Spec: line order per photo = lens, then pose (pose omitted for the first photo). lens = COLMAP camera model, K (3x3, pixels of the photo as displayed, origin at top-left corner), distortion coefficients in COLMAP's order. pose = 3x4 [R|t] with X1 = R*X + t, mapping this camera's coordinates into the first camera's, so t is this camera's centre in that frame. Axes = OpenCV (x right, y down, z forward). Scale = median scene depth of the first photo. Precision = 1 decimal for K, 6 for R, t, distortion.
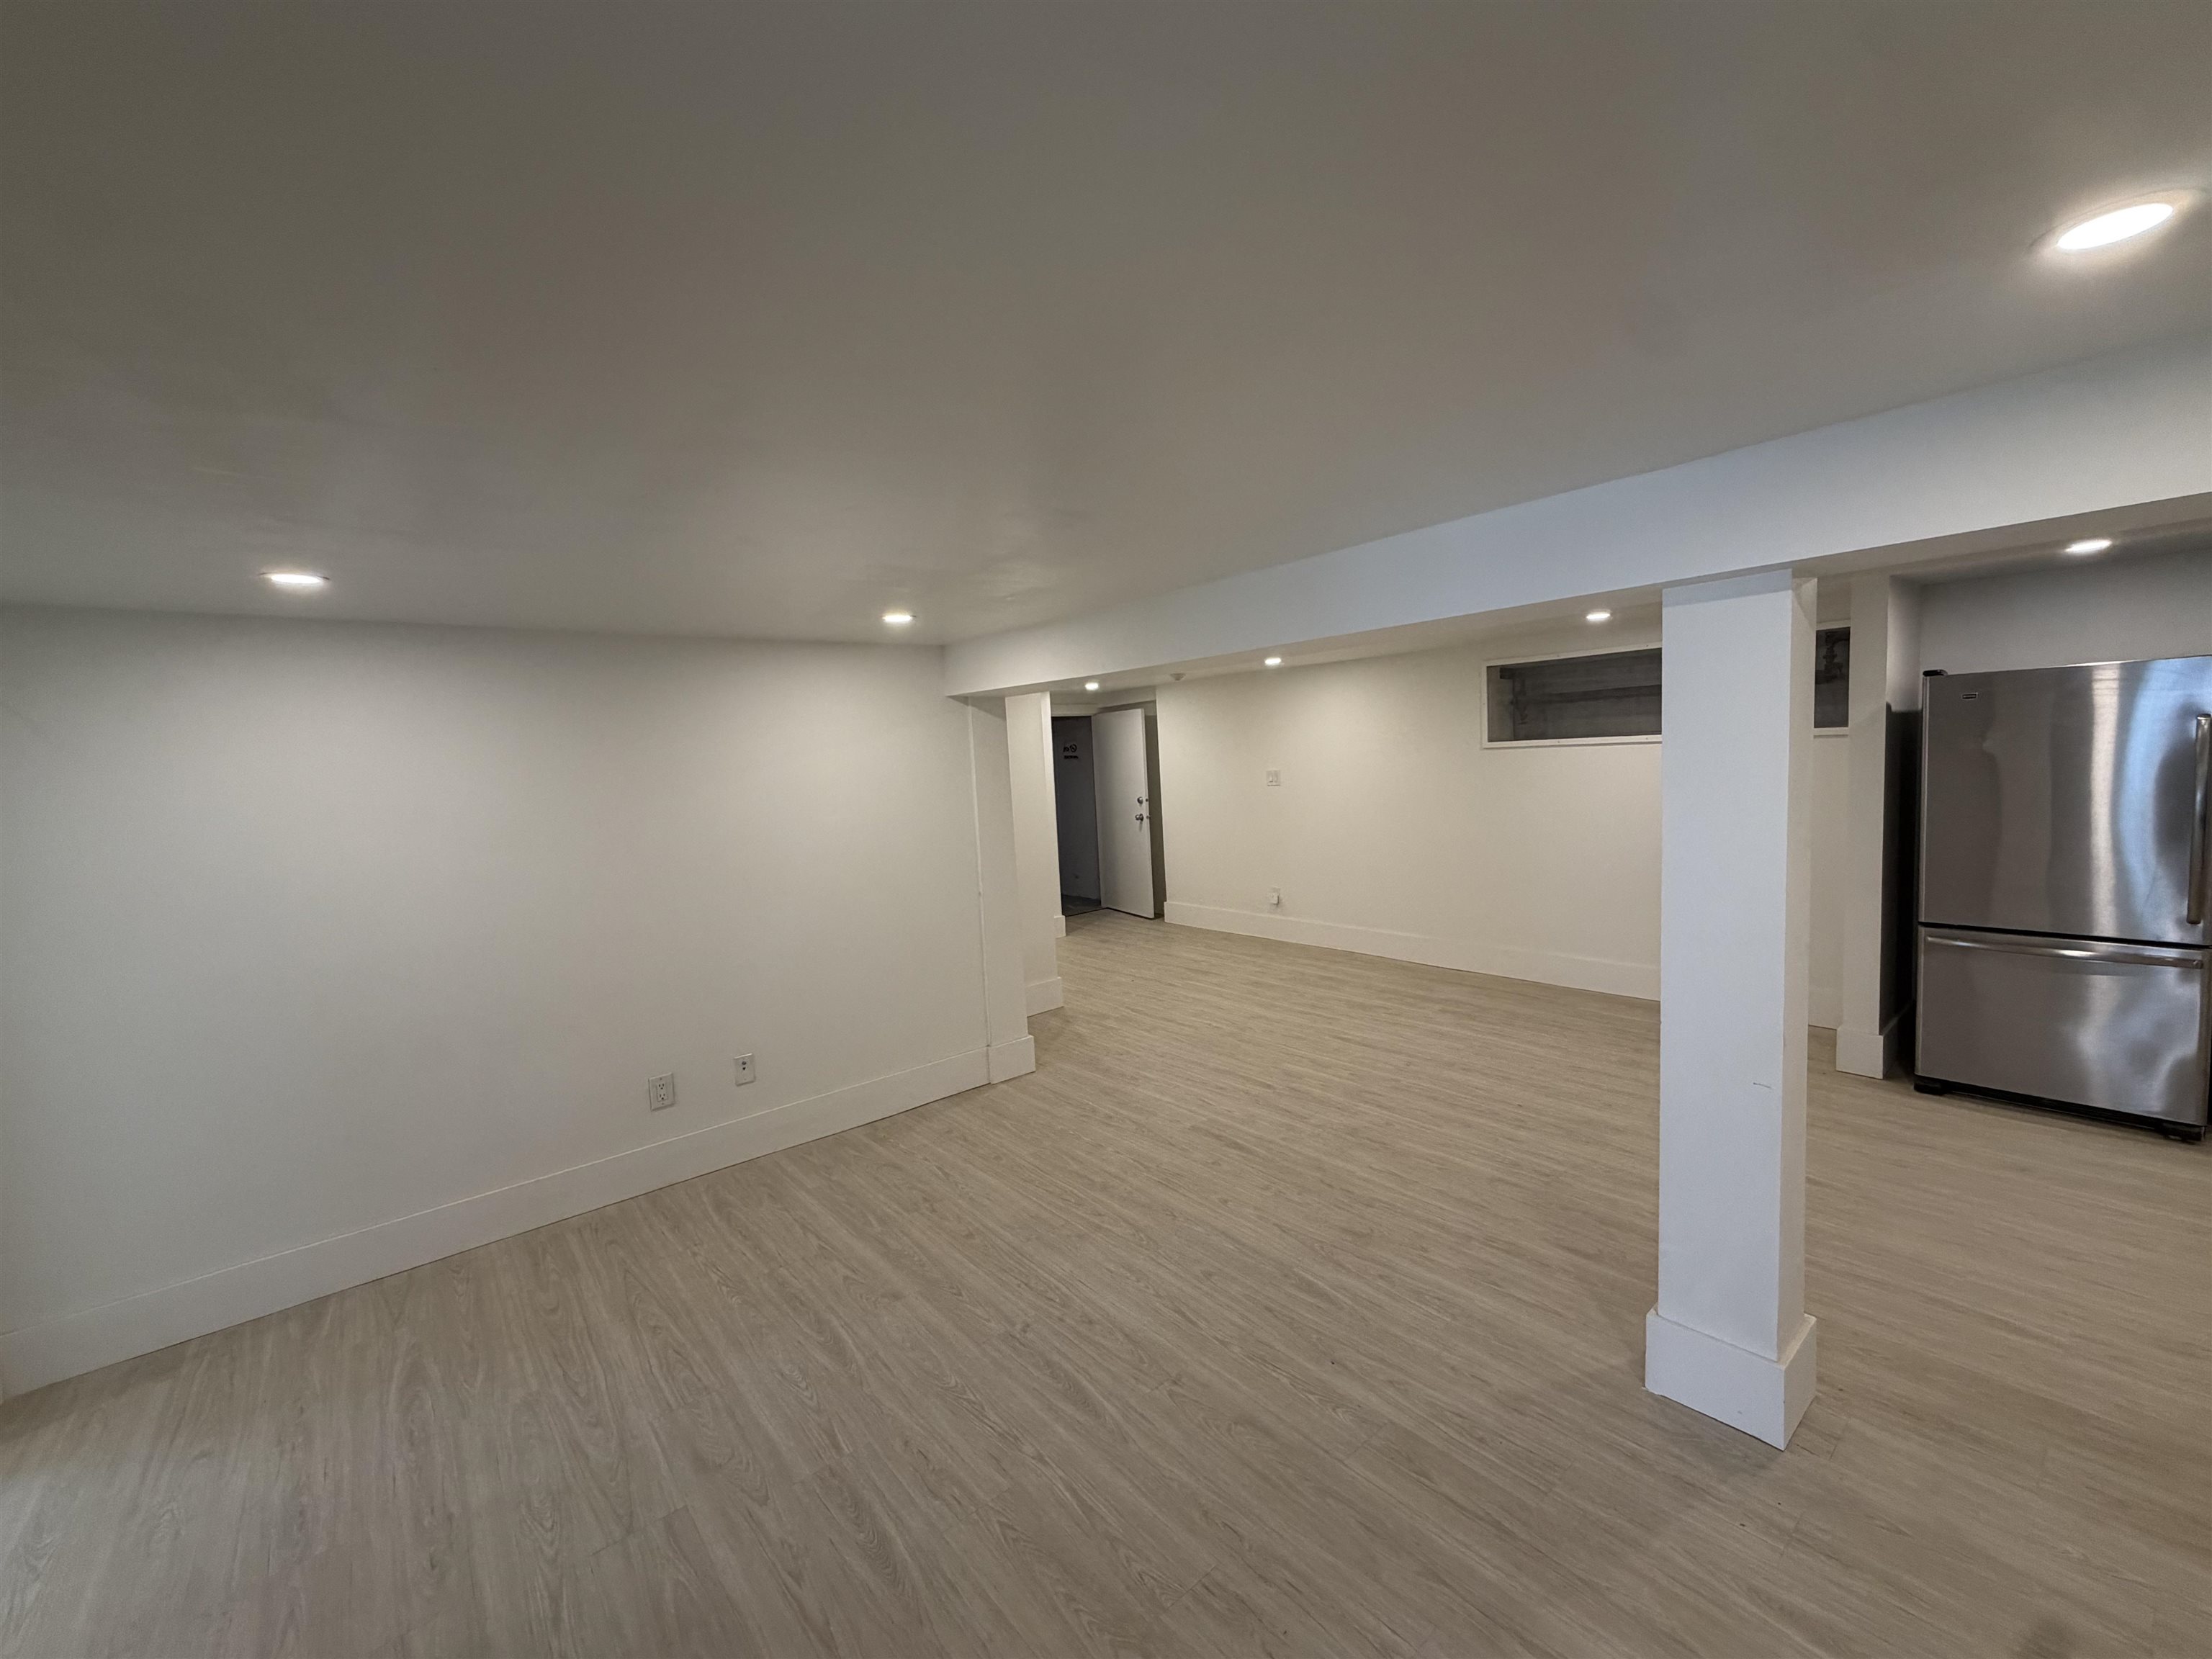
lens RADIAL K [[896.4, 0, 1109.8], [0, 896.4, 829.9], [0, 0, 1]] dist [0.001406, -0.000368]
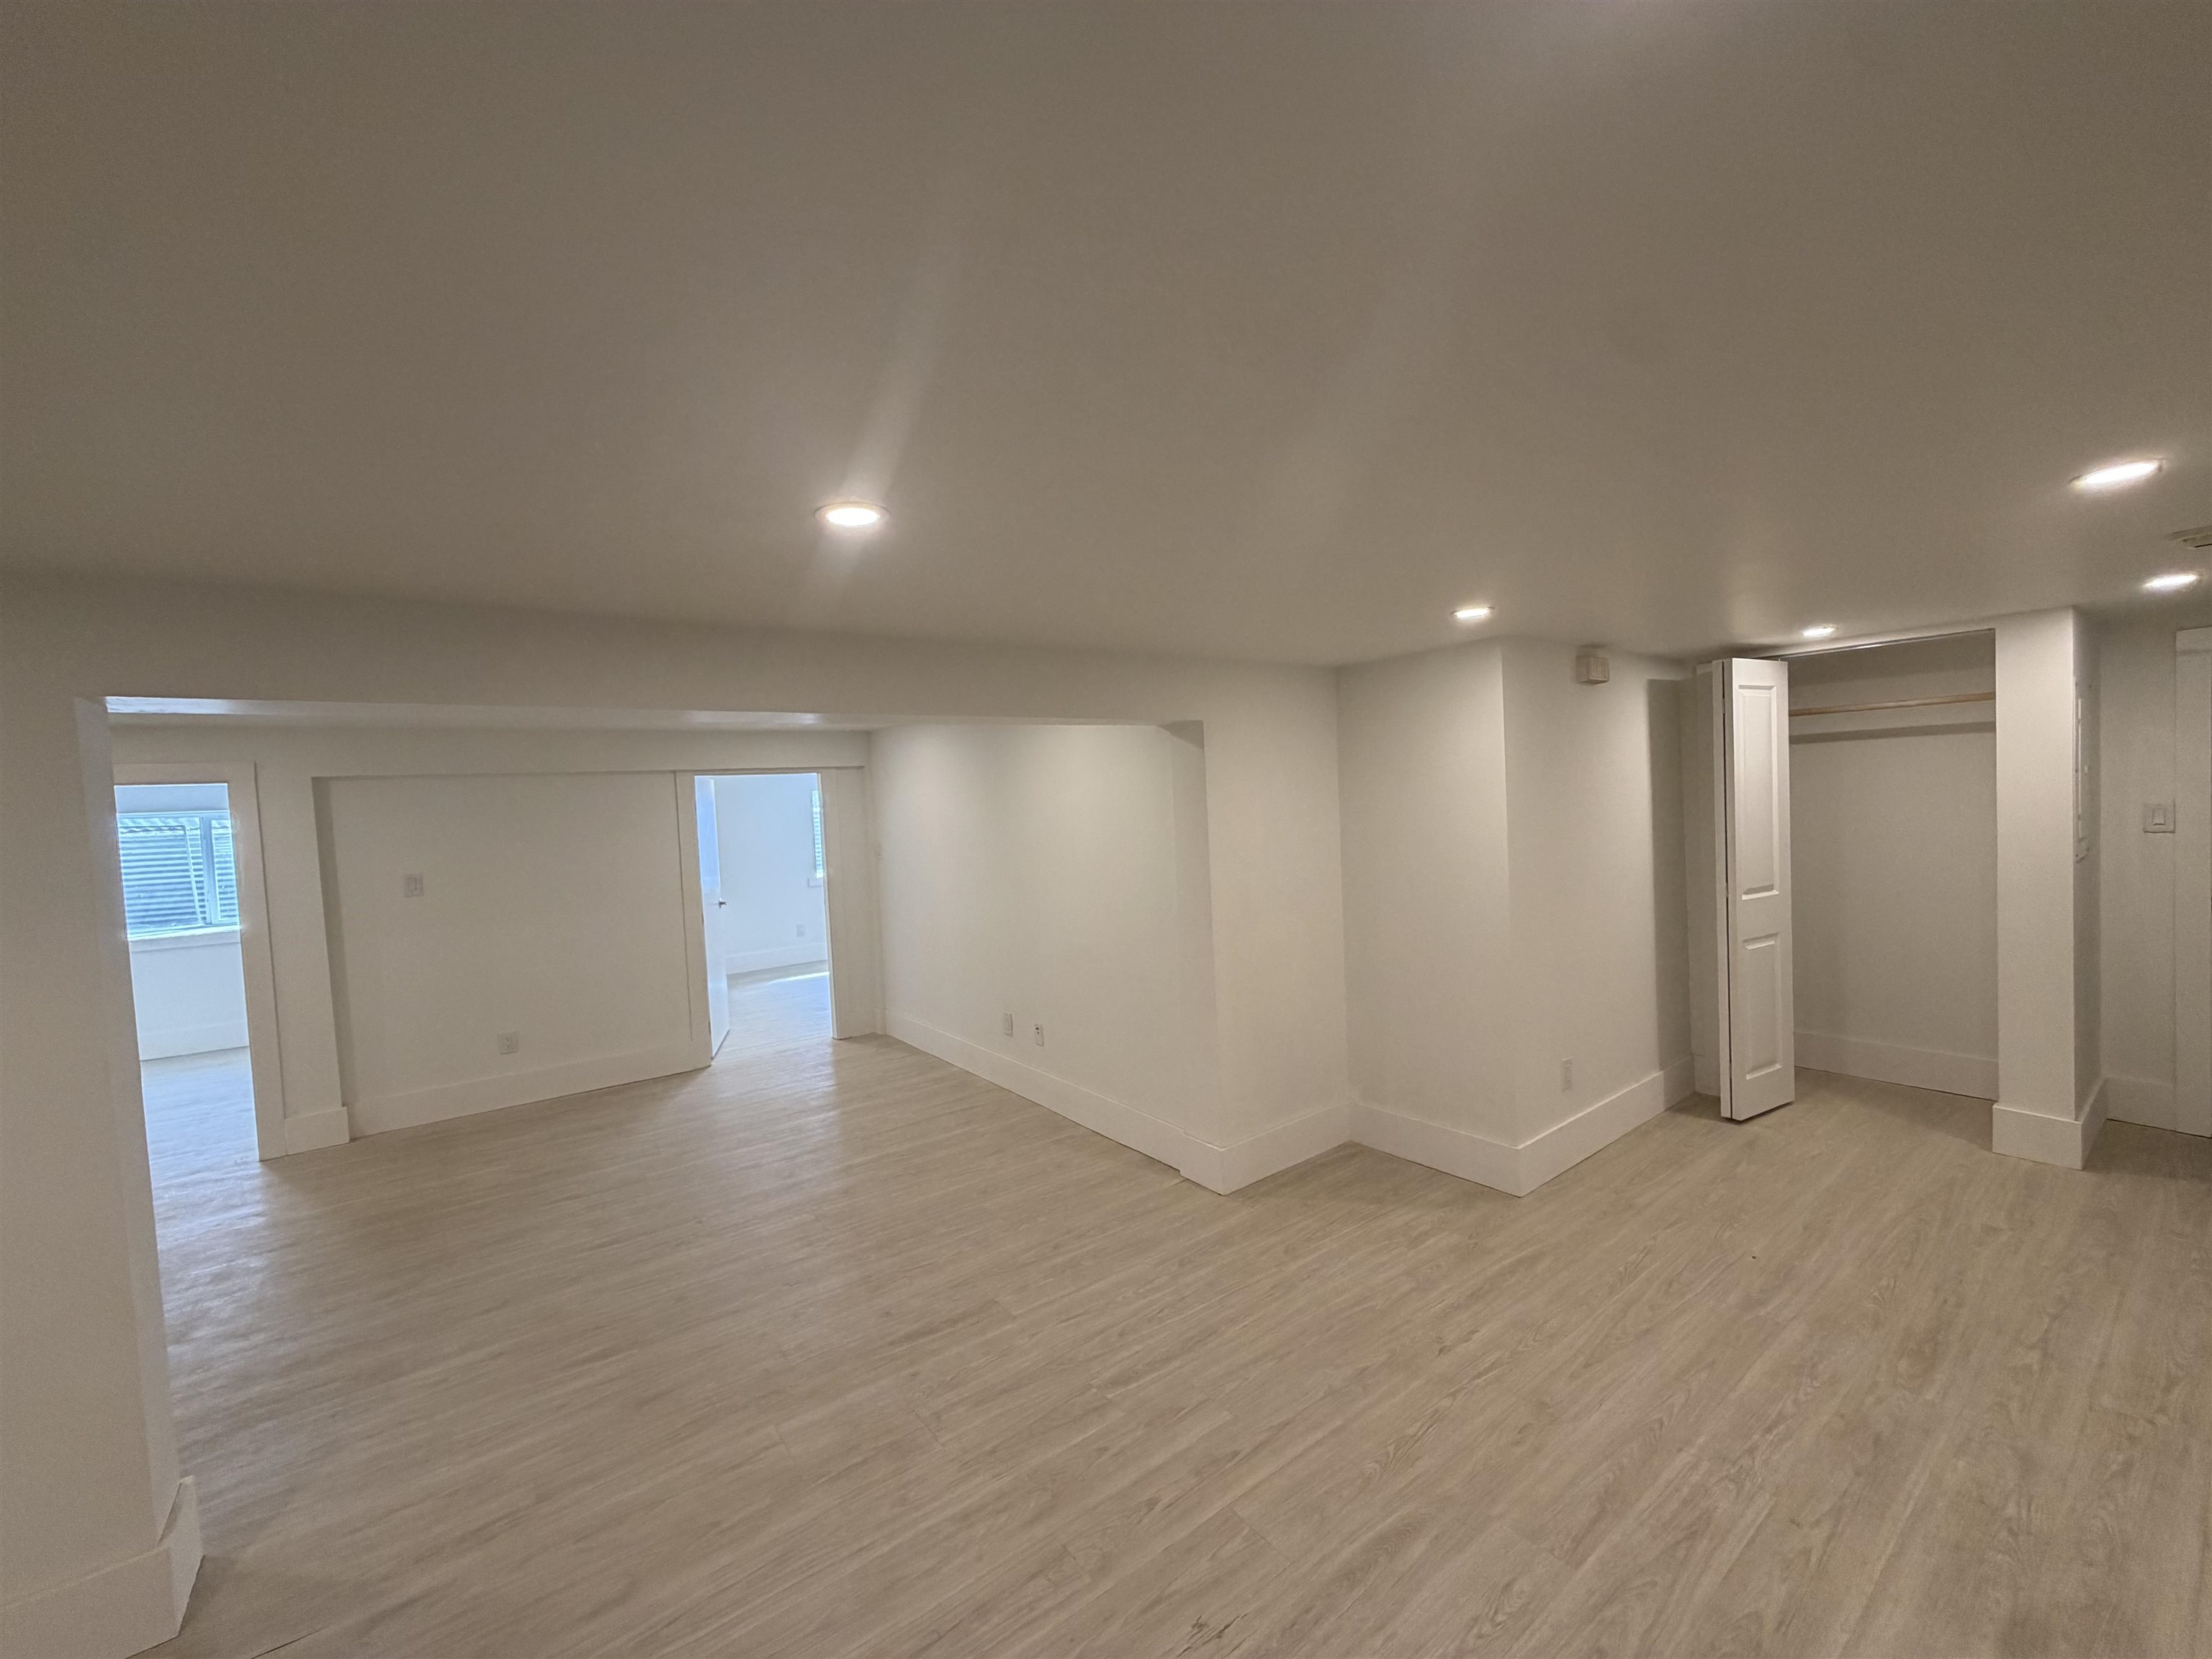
lens RADIAL K [[879.2, 0, 1106.0], [0, 879.2, 829.5], [0, 0, 1]] dist [0.000575, -0.000192]
pose [[-0.046976, 0.091806, -0.994668, 0.786796], [-0.038496, 0.994861, 0.093642, -0.138941], [0.998154, 0.042690, -0.043200, 1.101207]]
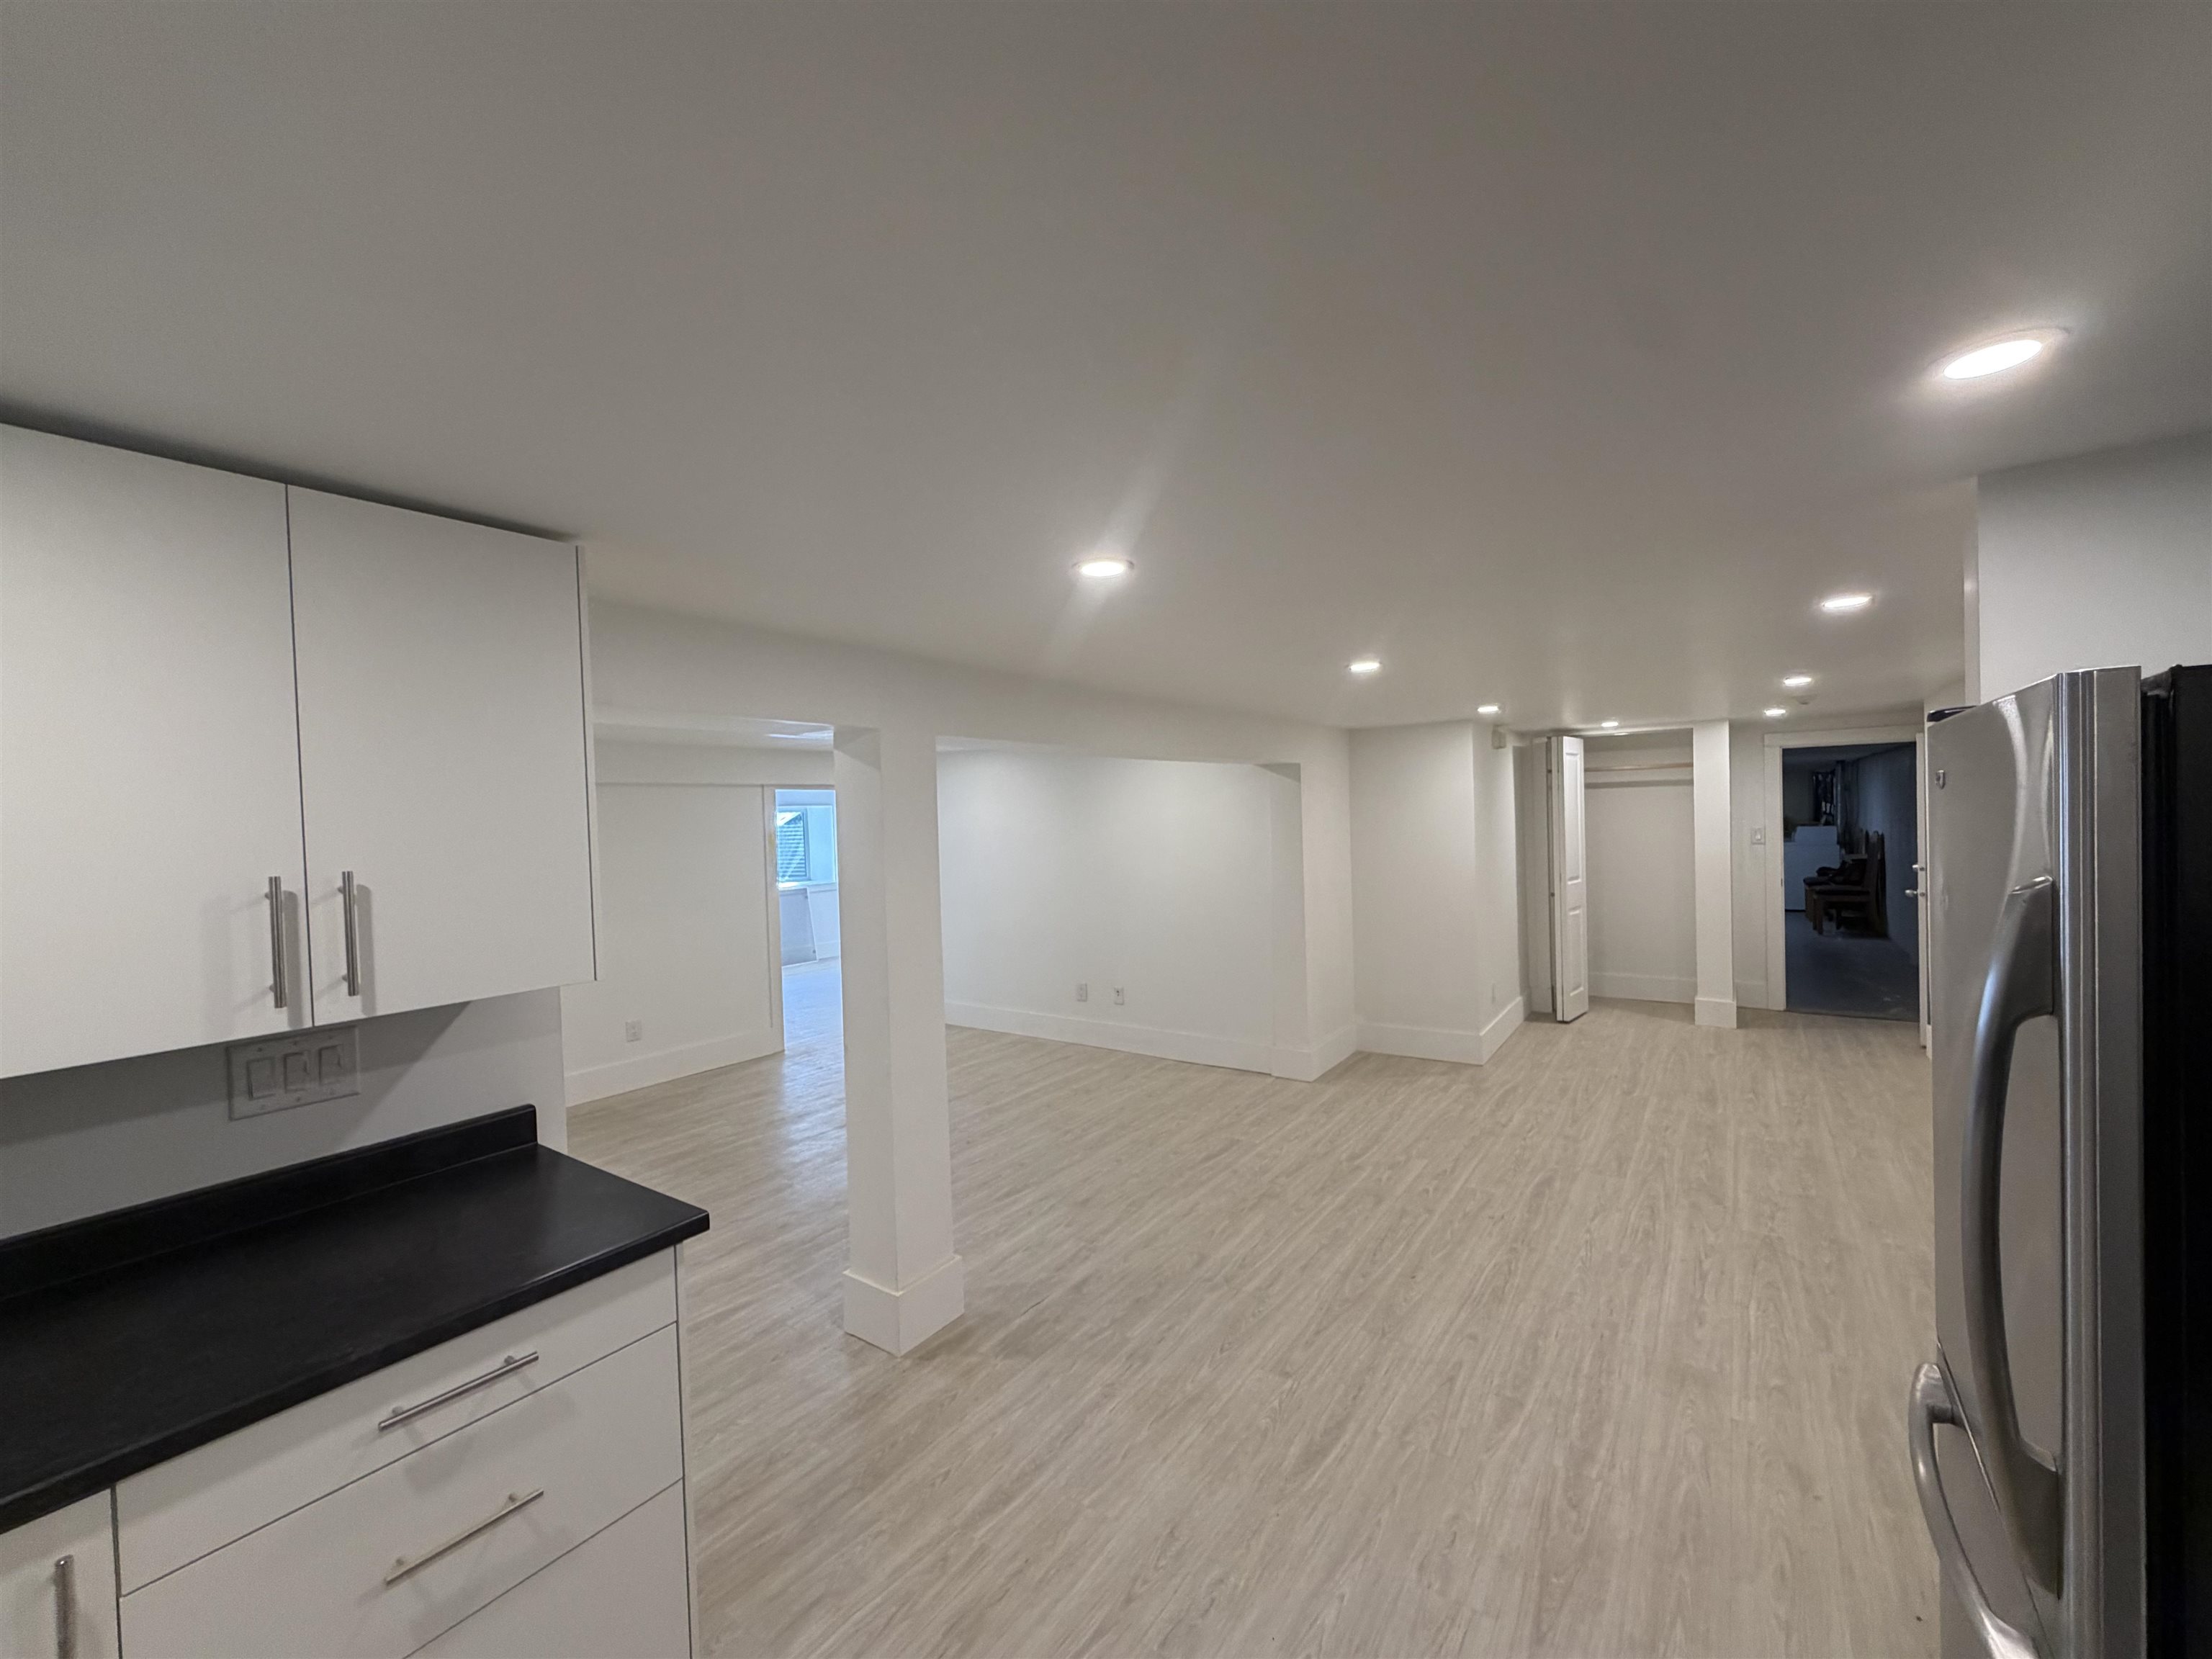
lens RADIAL K [[896.4, 0, 1109.8], [0, 896.4, 829.9], [0, 0, 1]] dist [0.001406, -0.000368]
pose [[0.268514, 0.062402, -0.961253, 1.132909], [-0.069659, 0.996545, 0.045235, -0.109076], [0.960754, 0.054813, 0.271933, 0.499128]]
